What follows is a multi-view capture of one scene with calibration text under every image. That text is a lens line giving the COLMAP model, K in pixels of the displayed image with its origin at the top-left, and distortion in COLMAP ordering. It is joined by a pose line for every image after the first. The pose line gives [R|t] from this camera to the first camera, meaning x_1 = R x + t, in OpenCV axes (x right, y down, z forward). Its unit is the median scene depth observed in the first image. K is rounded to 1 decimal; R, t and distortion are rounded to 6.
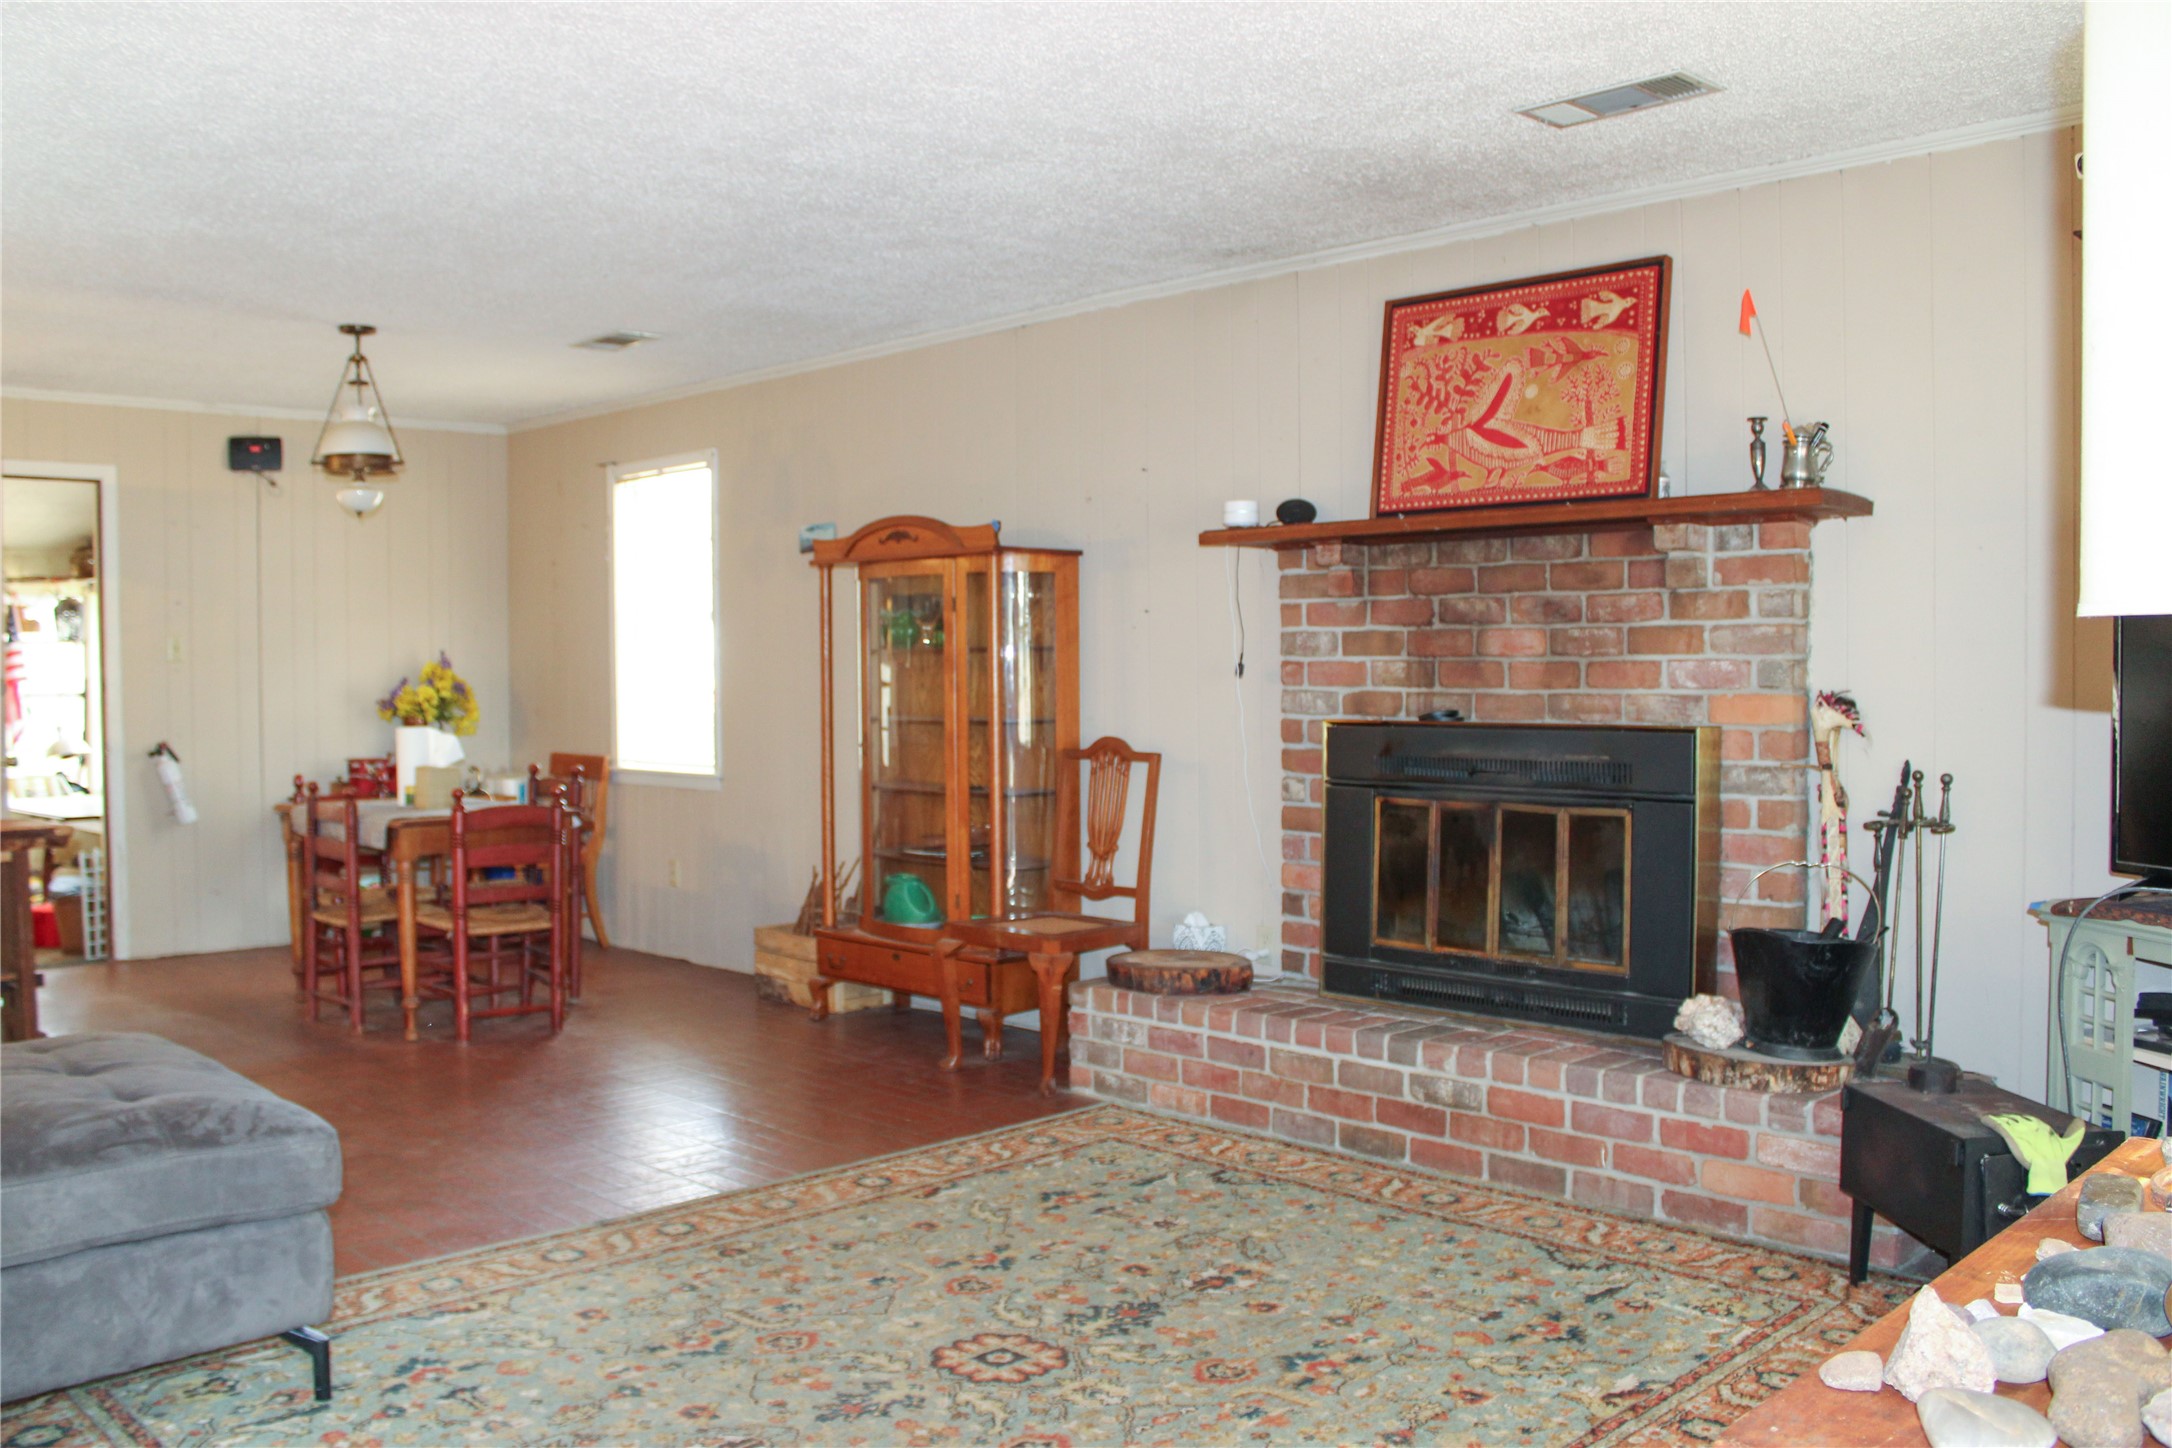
lens RADIAL K [[1818.6, 0, 1086.3], [0, 1818.6, 726.4], [0, 0, 1]] dist [-0.139169, 0.001963]
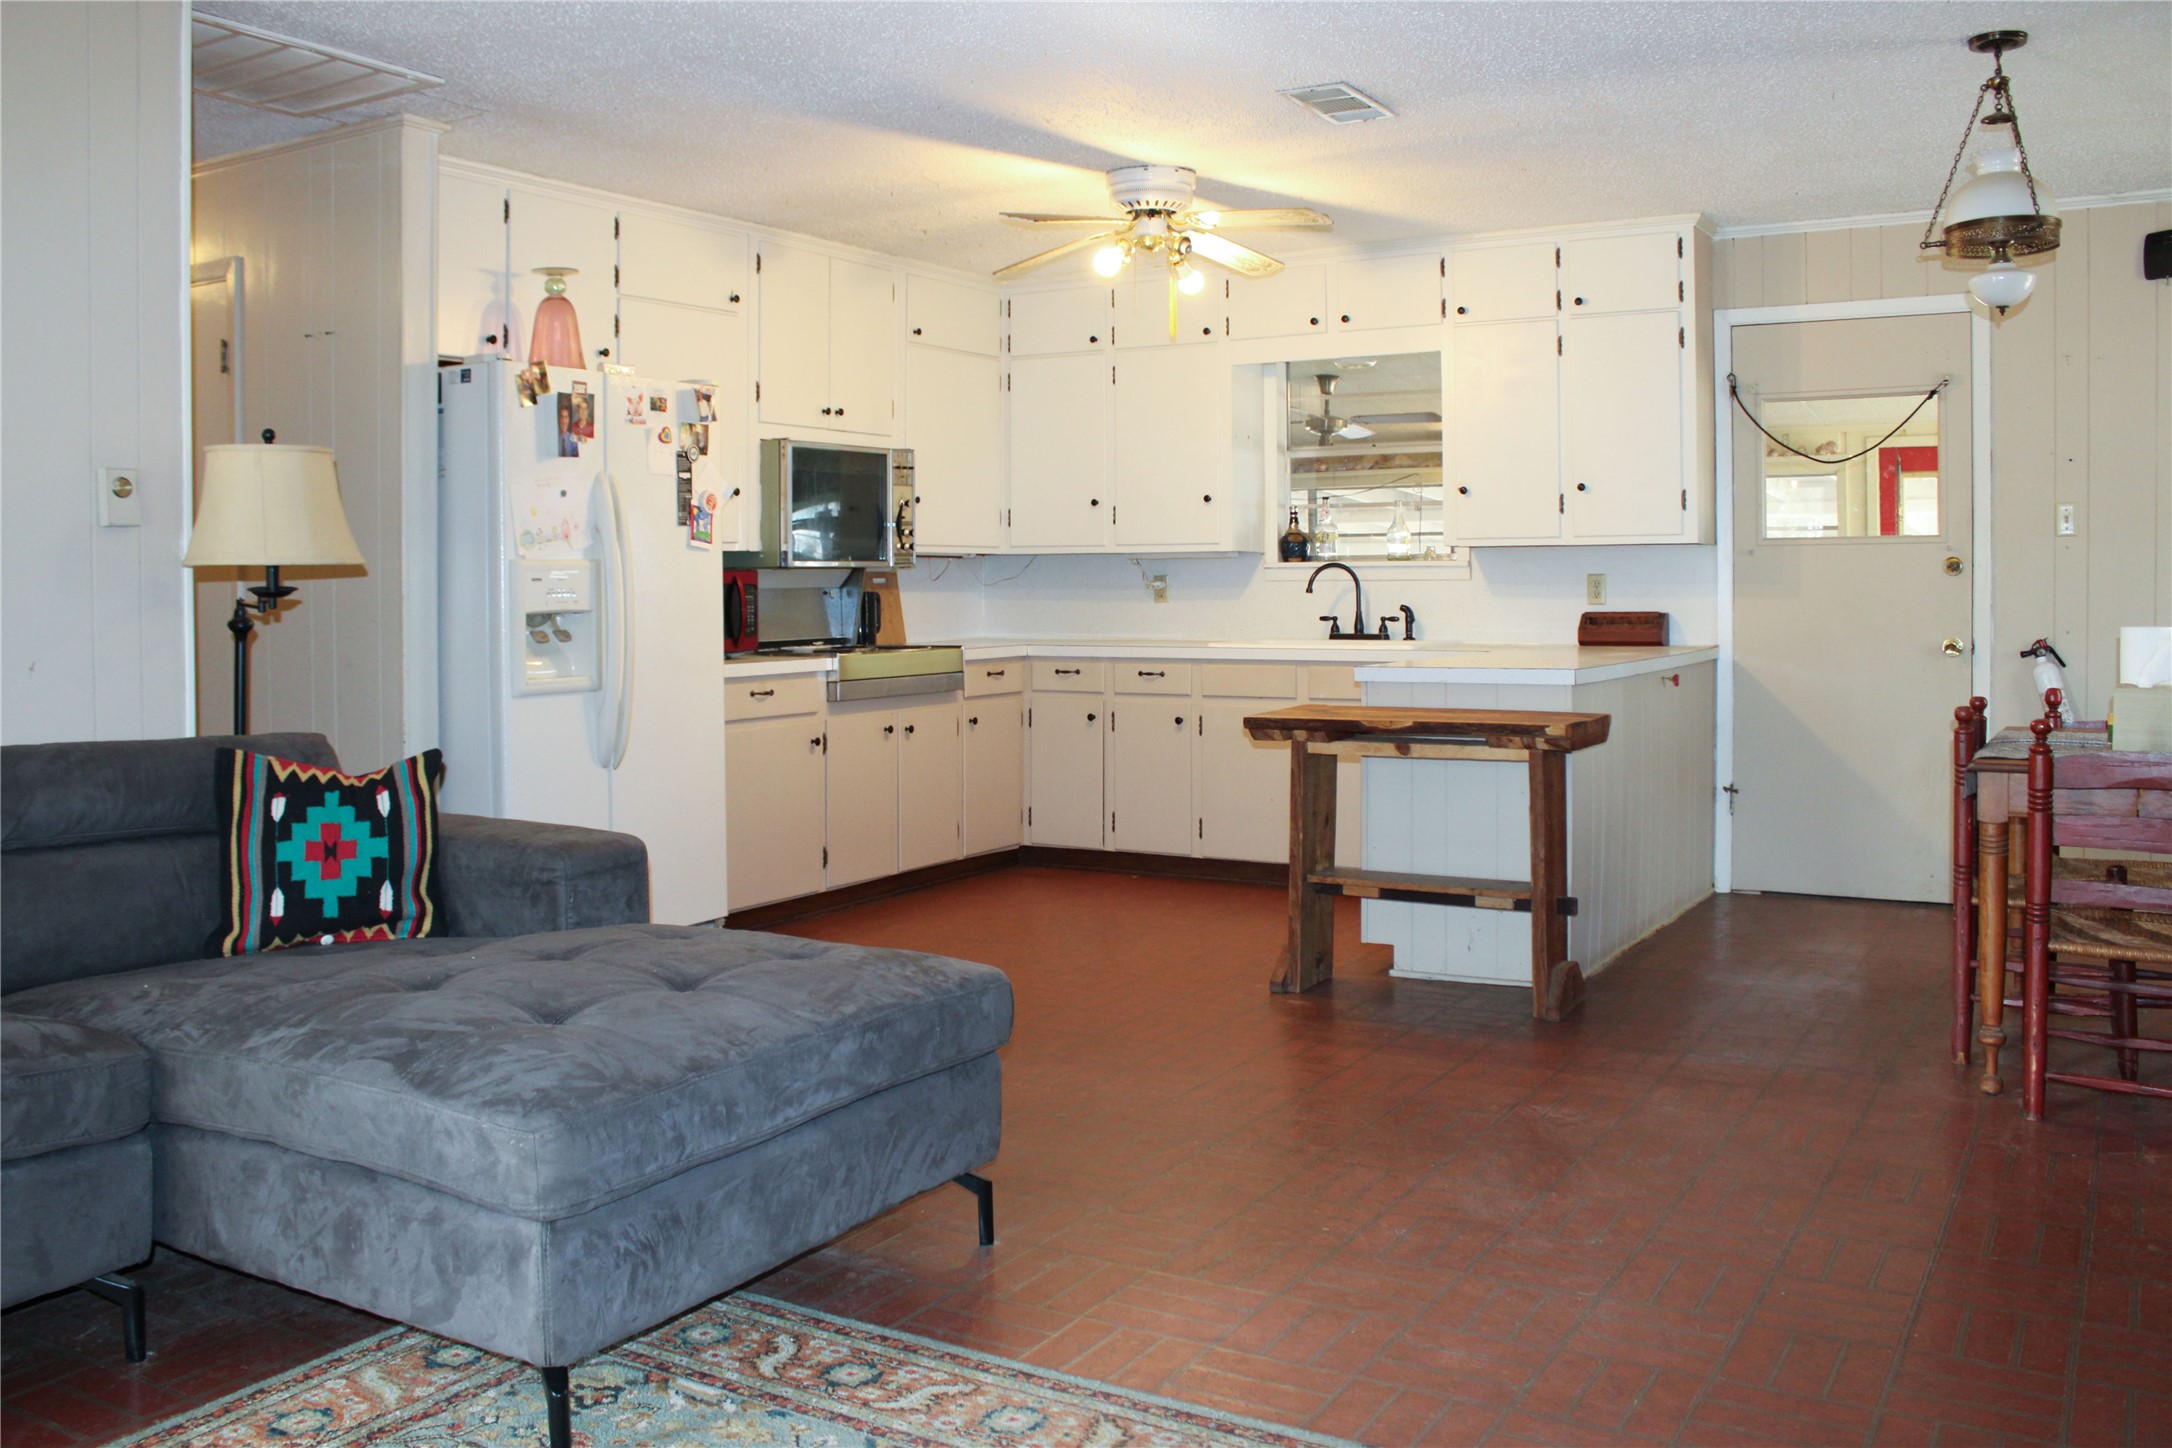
lens RADIAL K [[1818.6, 0, 1086.7], [0, 1818.6, 724.5], [0, 0, 1]] dist [-0.139169, 0.001963]
pose [[0.251694, 0.082432, -0.964290, 0.159837], [-0.030072, 0.996551, 0.077340, -0.001225], [0.967340, 0.009532, 0.253304, 0.493209]]
